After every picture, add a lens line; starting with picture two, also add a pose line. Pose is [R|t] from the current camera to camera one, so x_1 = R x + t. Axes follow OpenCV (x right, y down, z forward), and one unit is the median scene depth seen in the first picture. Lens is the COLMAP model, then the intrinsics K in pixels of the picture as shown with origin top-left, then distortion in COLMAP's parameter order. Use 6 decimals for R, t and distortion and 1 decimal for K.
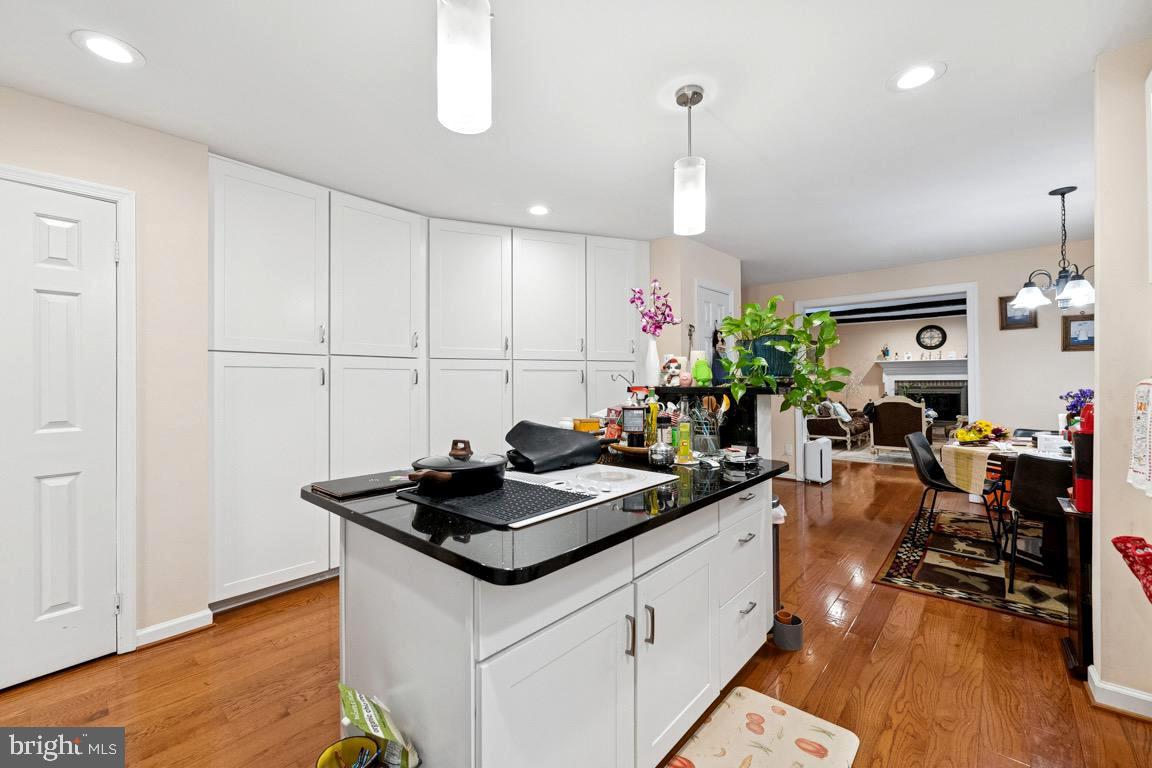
lens RADIAL K [[473.2, 0, 576.5], [0, 473.2, 379.6], [0, 0, 1]] dist [-0.003281, -0.000192]
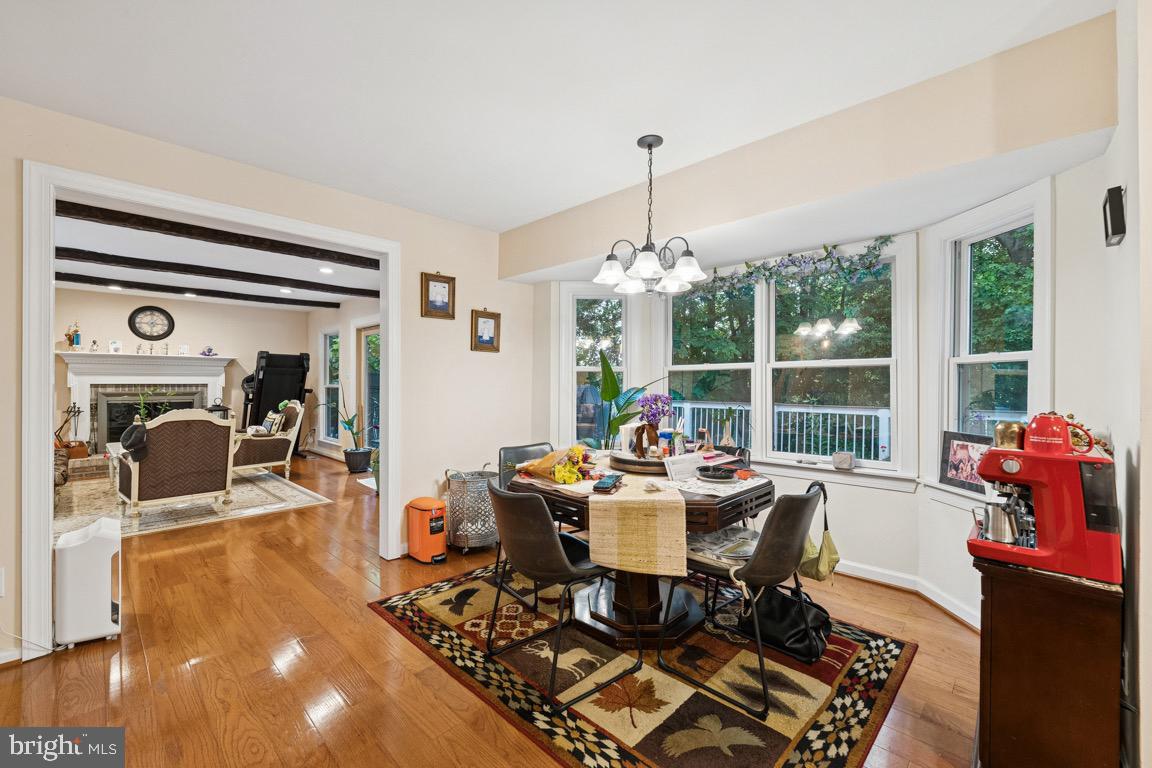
lens RADIAL K [[473.2, 0, 576.6], [0, 473.2, 380.8], [0, 0, 1]] dist [-0.003281, -0.000192]
pose [[0.043782, 0.011705, 0.998973, 0.178439], [-0.004080, 0.999925, -0.011538, 0.005241], [-0.999033, -0.003570, 0.043826, 0.793978]]
